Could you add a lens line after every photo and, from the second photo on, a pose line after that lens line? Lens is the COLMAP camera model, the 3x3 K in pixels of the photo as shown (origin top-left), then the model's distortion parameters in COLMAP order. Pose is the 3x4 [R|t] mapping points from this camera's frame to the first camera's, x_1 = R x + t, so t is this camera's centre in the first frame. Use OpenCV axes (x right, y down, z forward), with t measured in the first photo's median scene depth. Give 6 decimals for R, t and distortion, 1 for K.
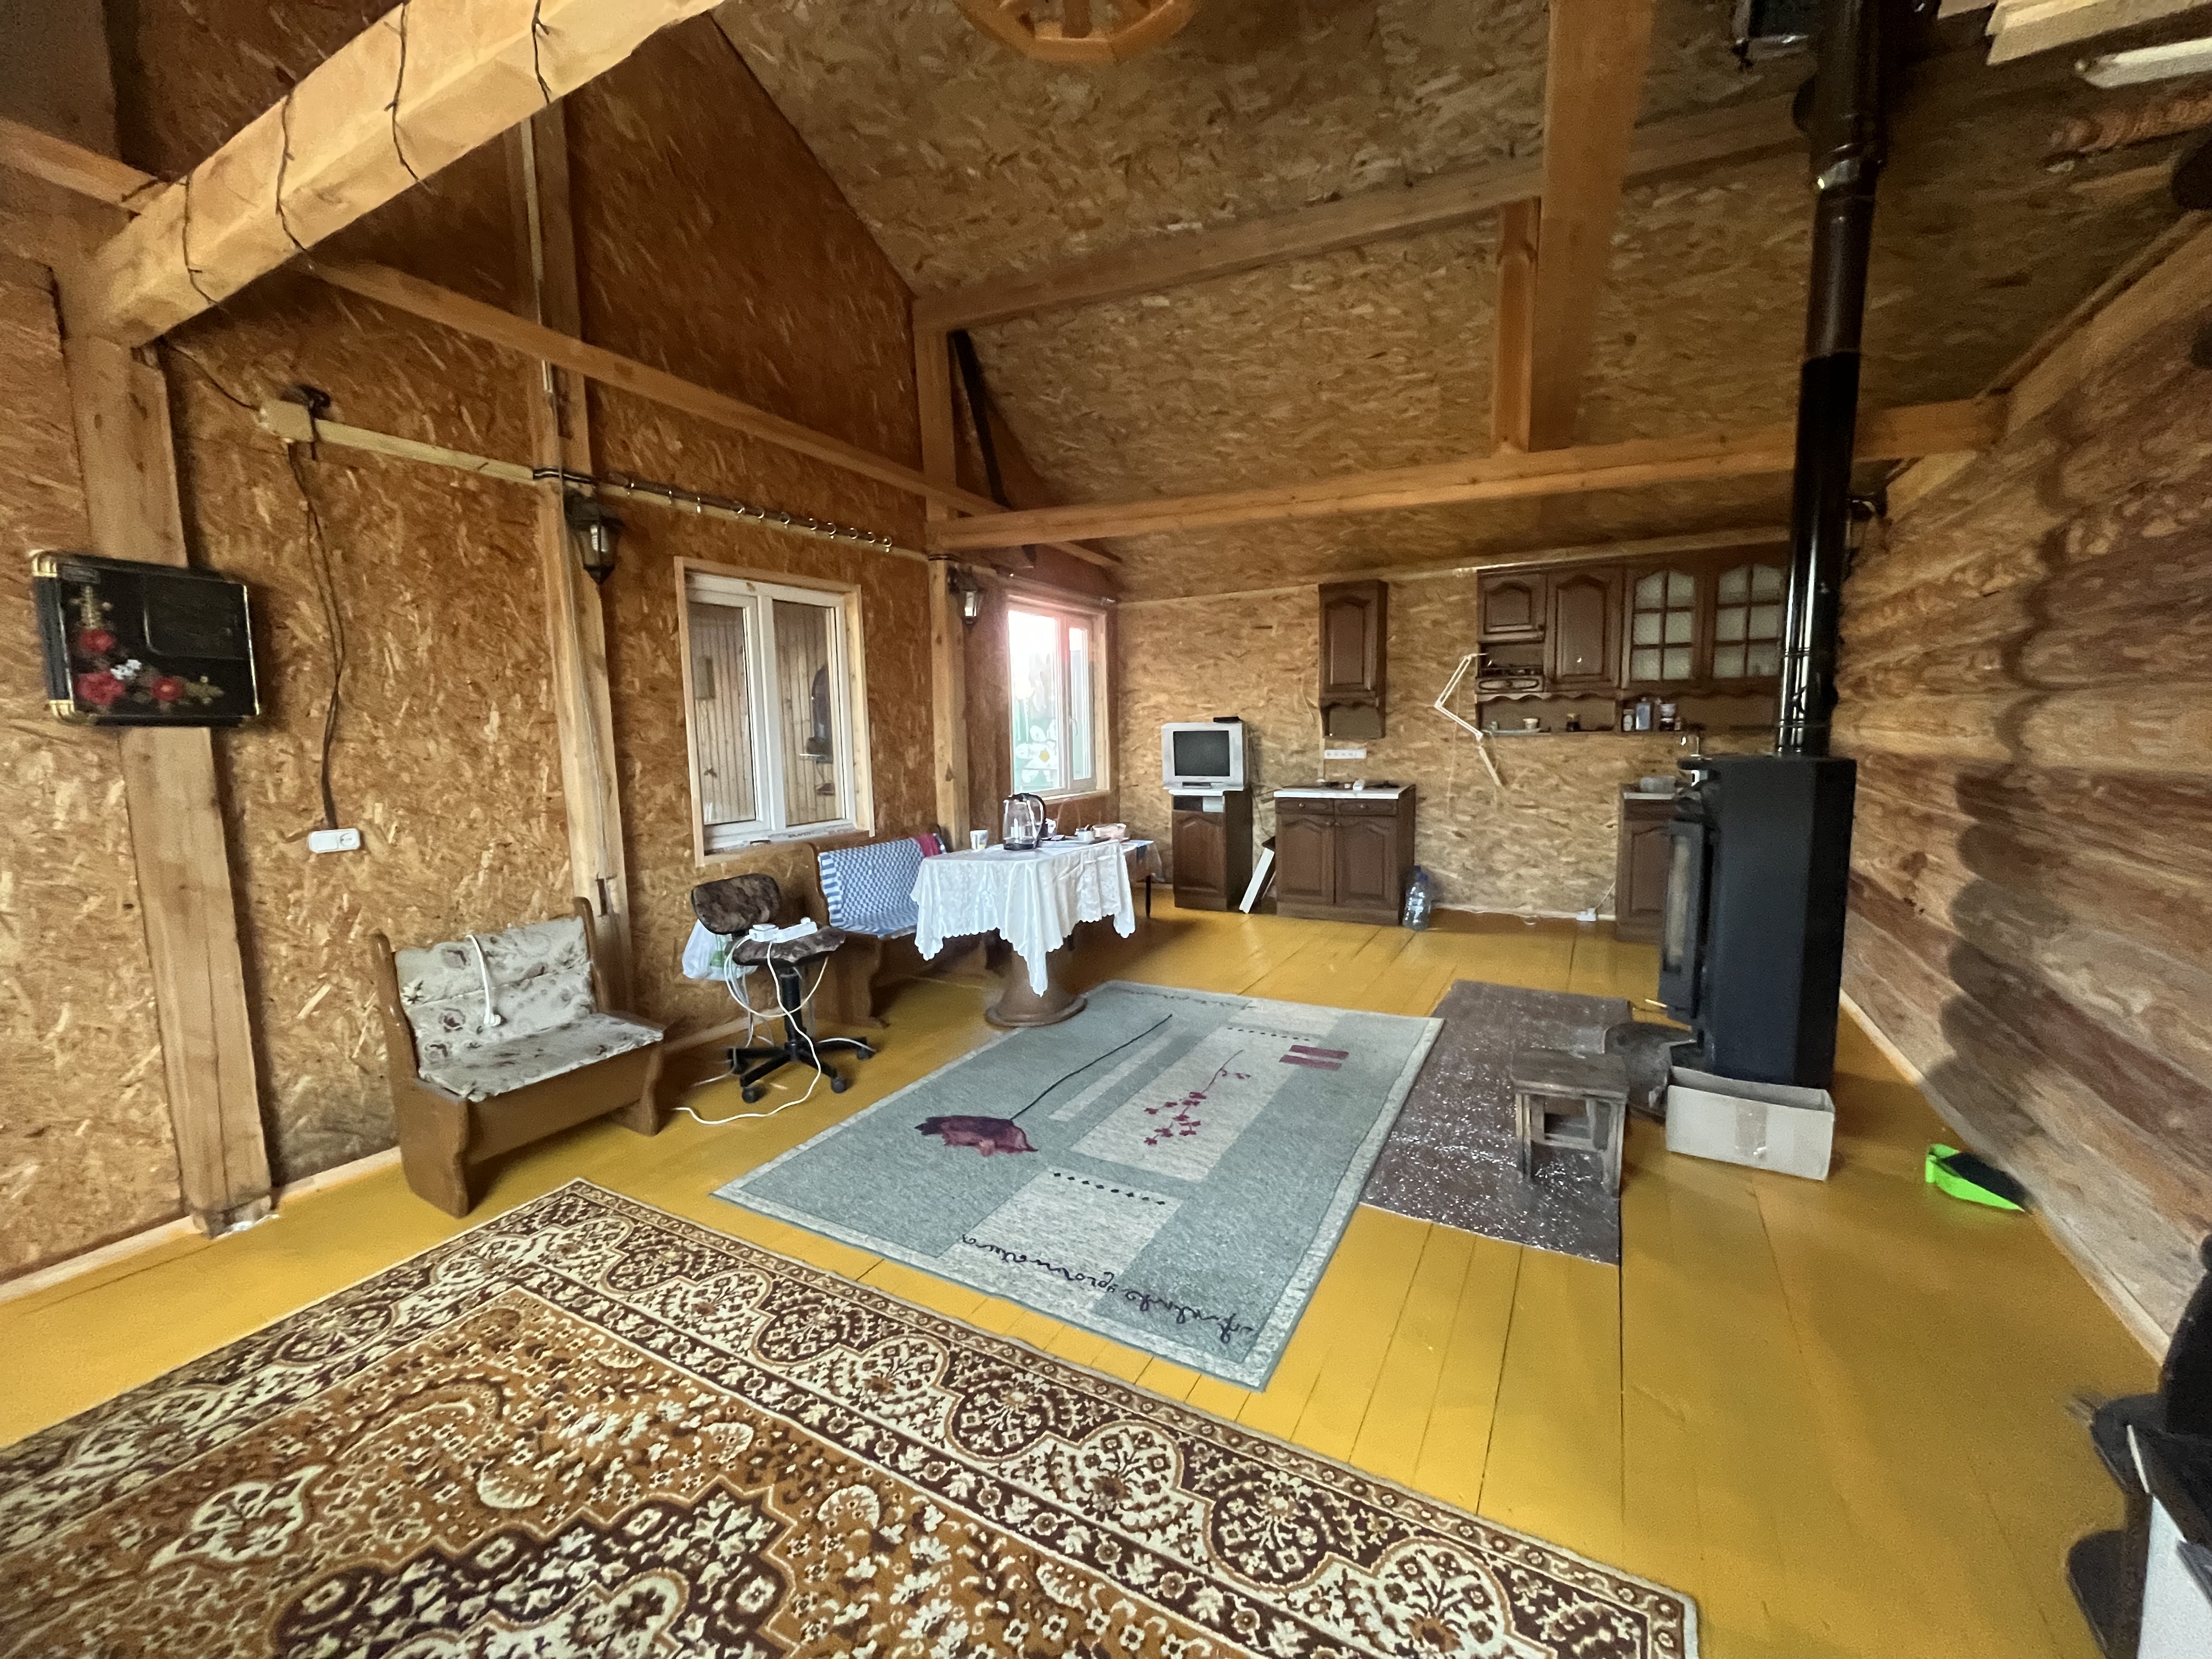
lens RADIAL K [[893.6, 0, 1112.6], [0, 893.6, 836.4], [0, 0, 1]] dist [-0.004772, 0.000503]
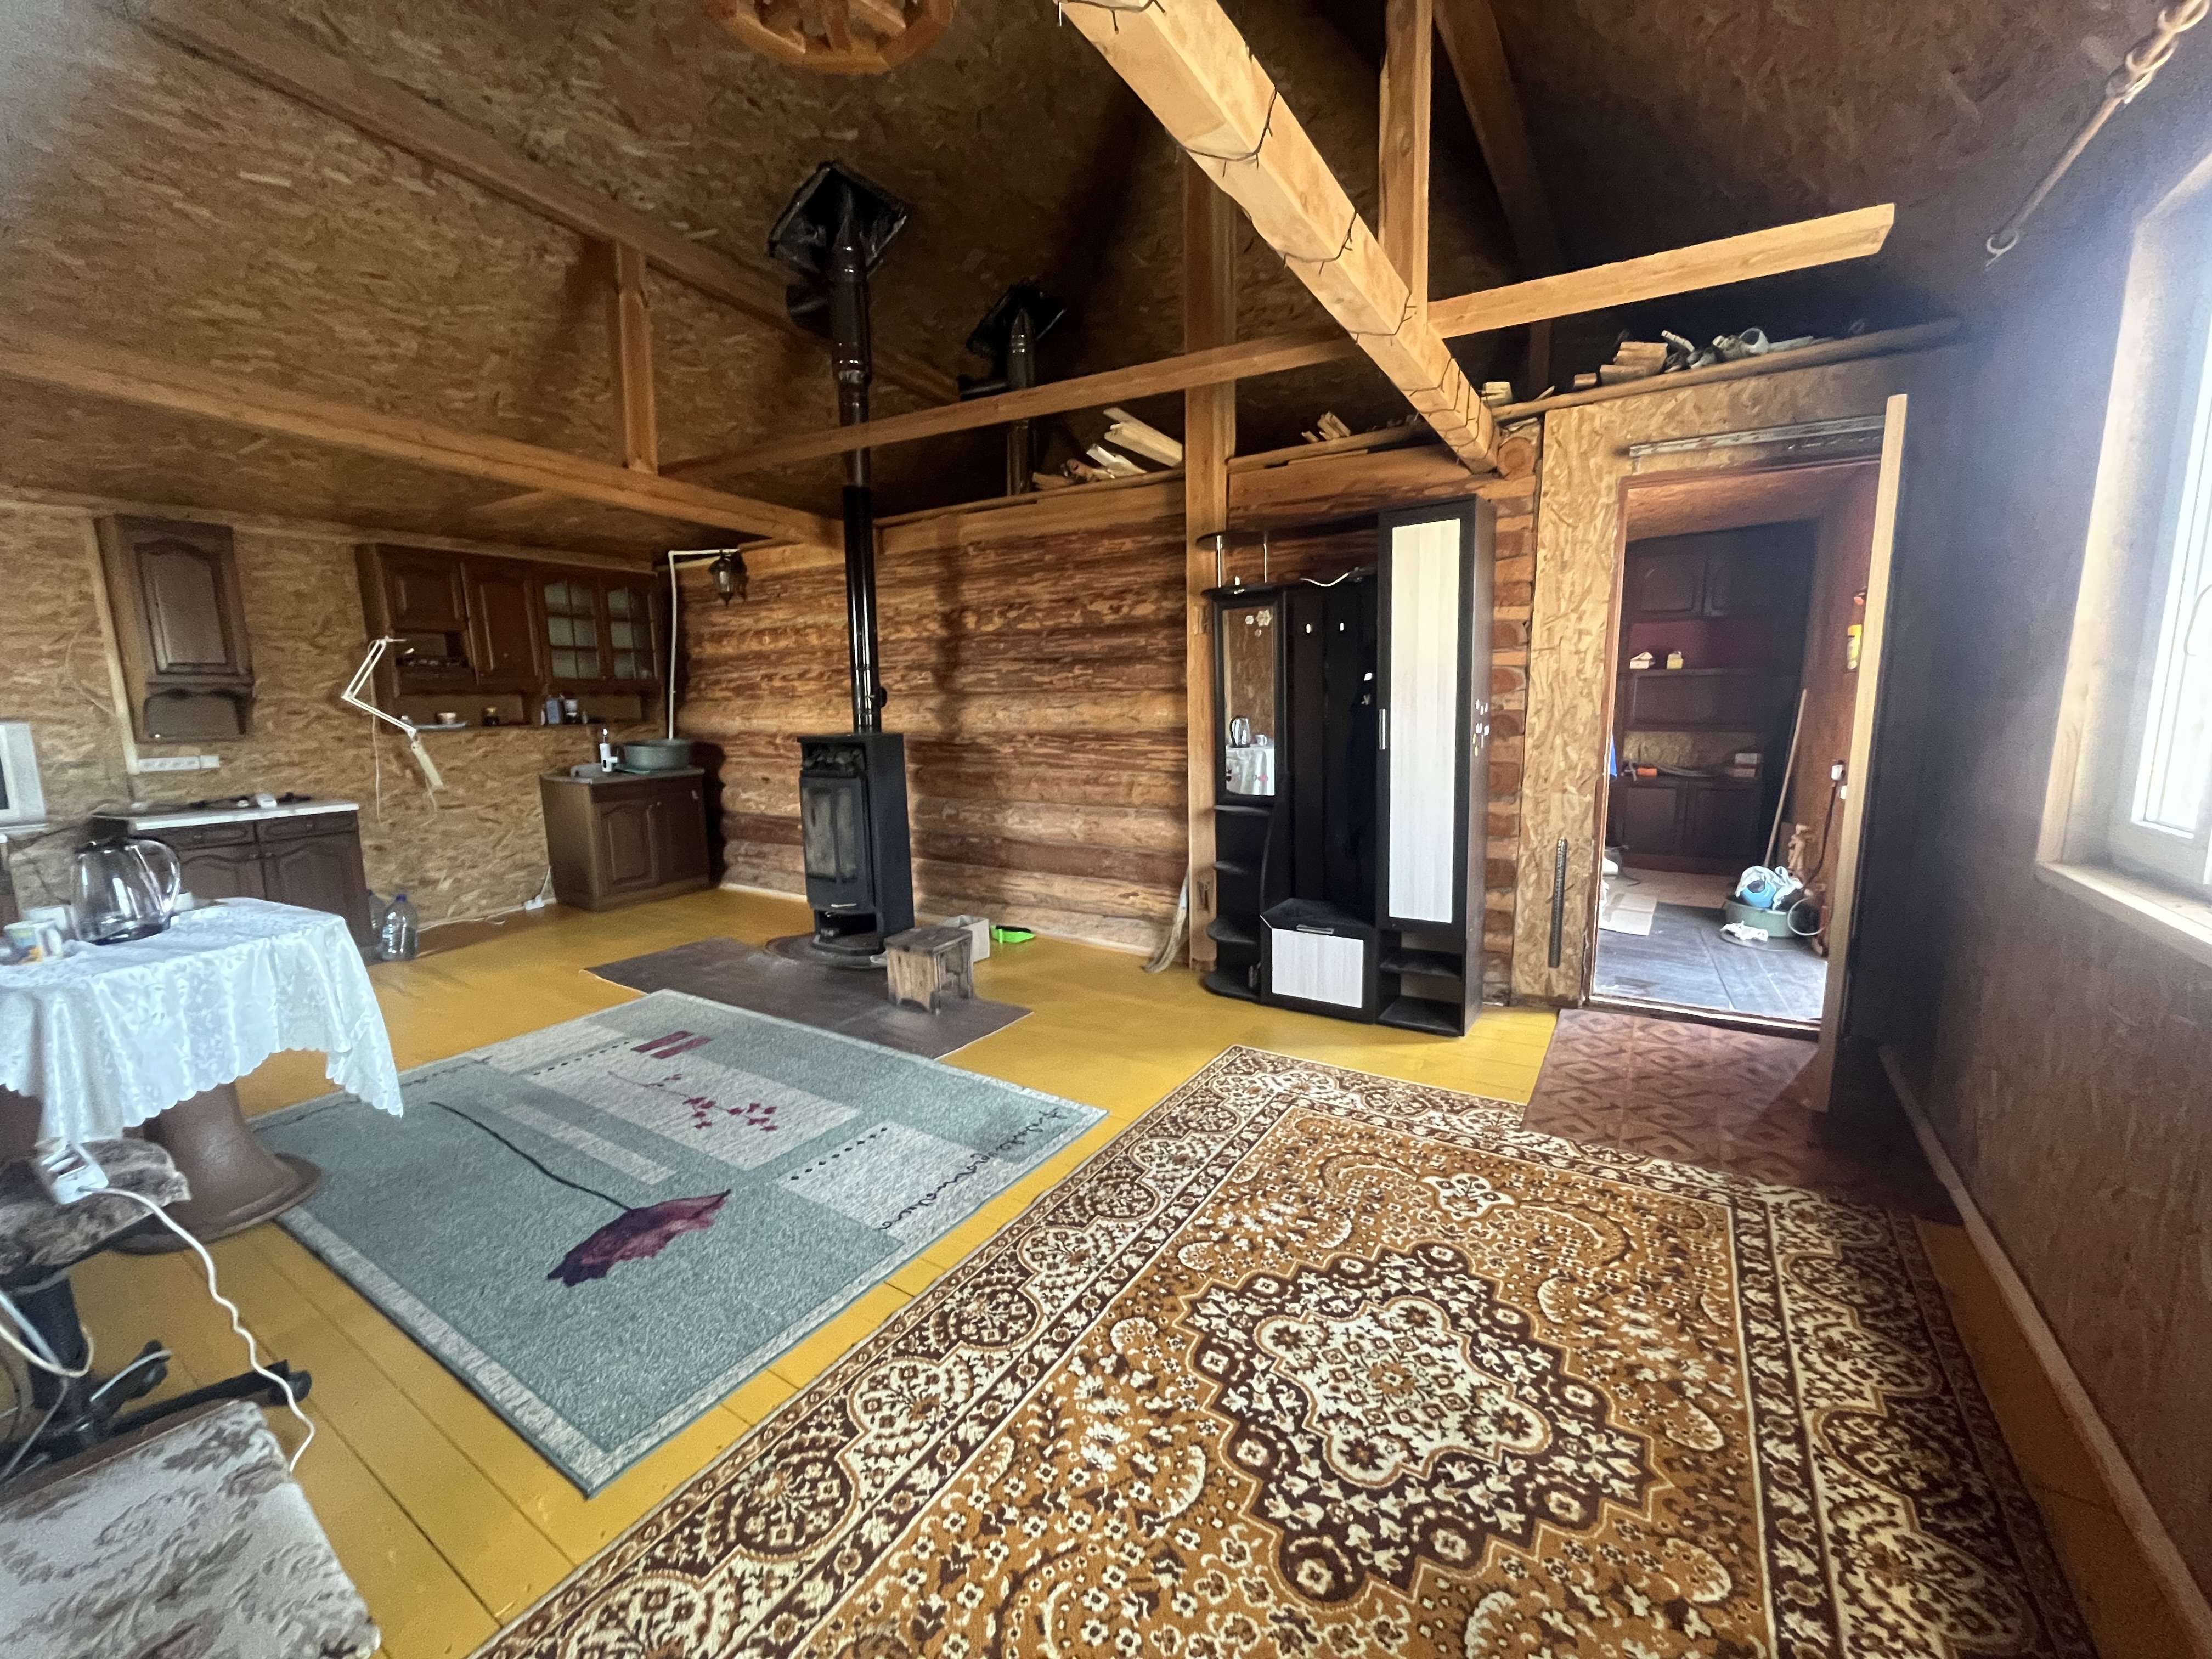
lens RADIAL K [[893.6, 0, 1103.4], [0, 893.6, 833.1], [0, 0, 1]] dist [-0.004772, 0.000503]
pose [[0.060975, -0.125215, 0.990254, -1.158621], [0.137555, 0.983688, 0.115915, -0.056789], [-0.988616, 0.129147, 0.077204, 0.688521]]
